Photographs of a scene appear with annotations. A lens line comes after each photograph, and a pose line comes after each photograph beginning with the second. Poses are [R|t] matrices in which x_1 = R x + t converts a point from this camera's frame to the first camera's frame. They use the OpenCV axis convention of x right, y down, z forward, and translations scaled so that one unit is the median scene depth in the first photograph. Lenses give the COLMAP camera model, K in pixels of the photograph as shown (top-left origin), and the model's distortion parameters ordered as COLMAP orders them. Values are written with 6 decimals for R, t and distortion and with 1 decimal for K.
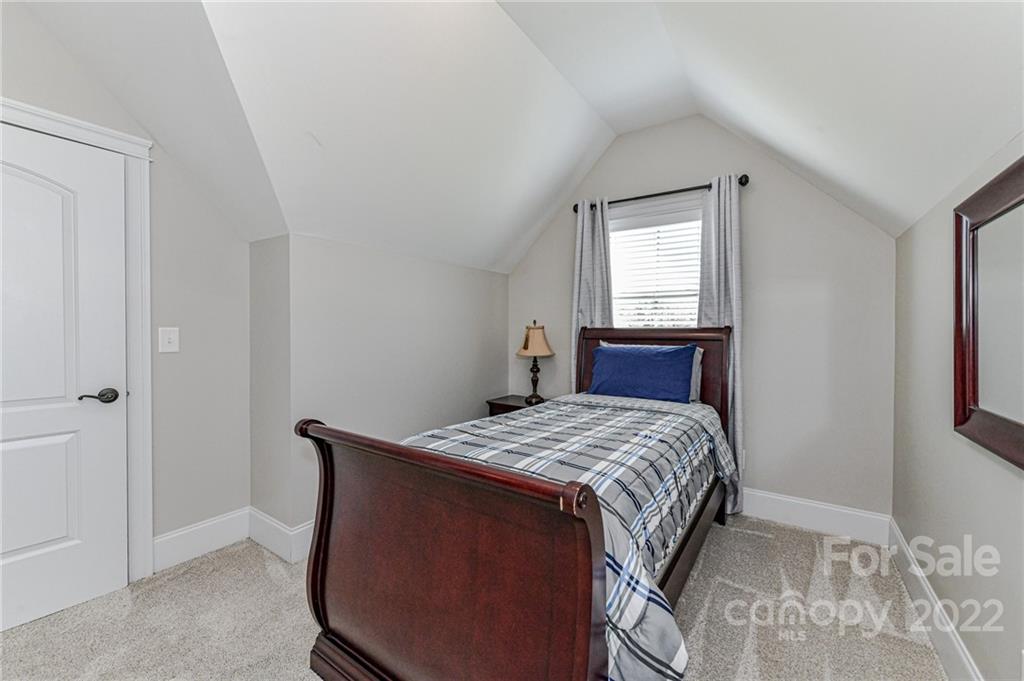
lens RADIAL K [[404.4, 0, 510.3], [0, 404.4, 338.1], [0, 0, 1]] dist [0.002963, -0.000131]
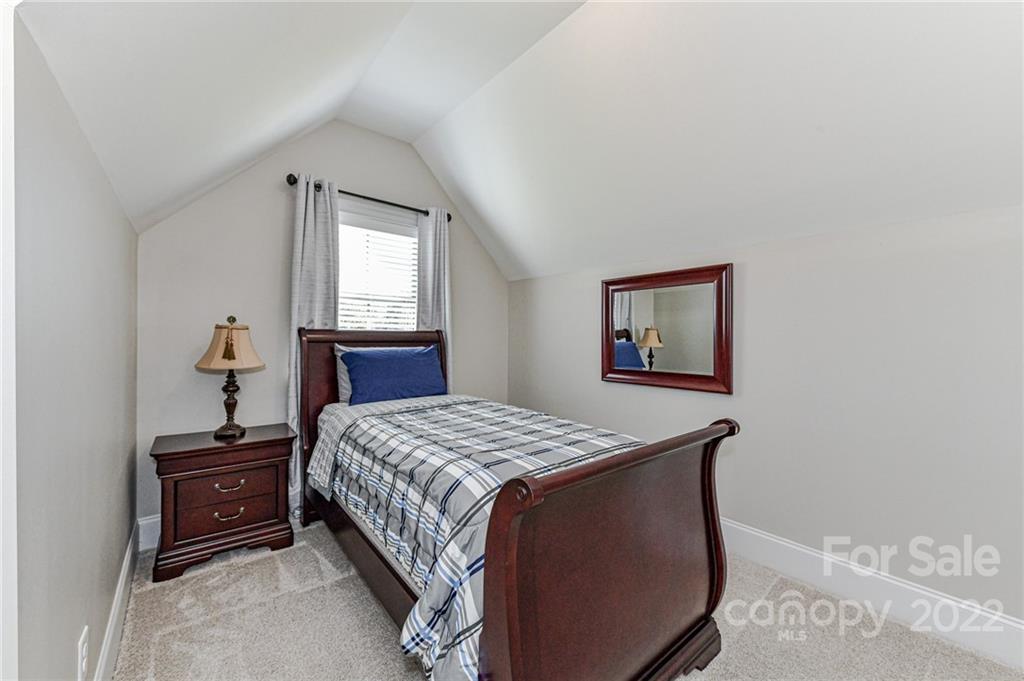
lens RADIAL K [[404.4, 0, 509.7], [0, 404.4, 335.1], [0, 0, 1]] dist [0.002963, -0.000131]
pose [[0.284803, 0.000276, 0.958586, -0.506334], [0.005242, 0.999985, -0.001846, -0.009511], [-0.958572, 0.005551, 0.284797, 0.377599]]
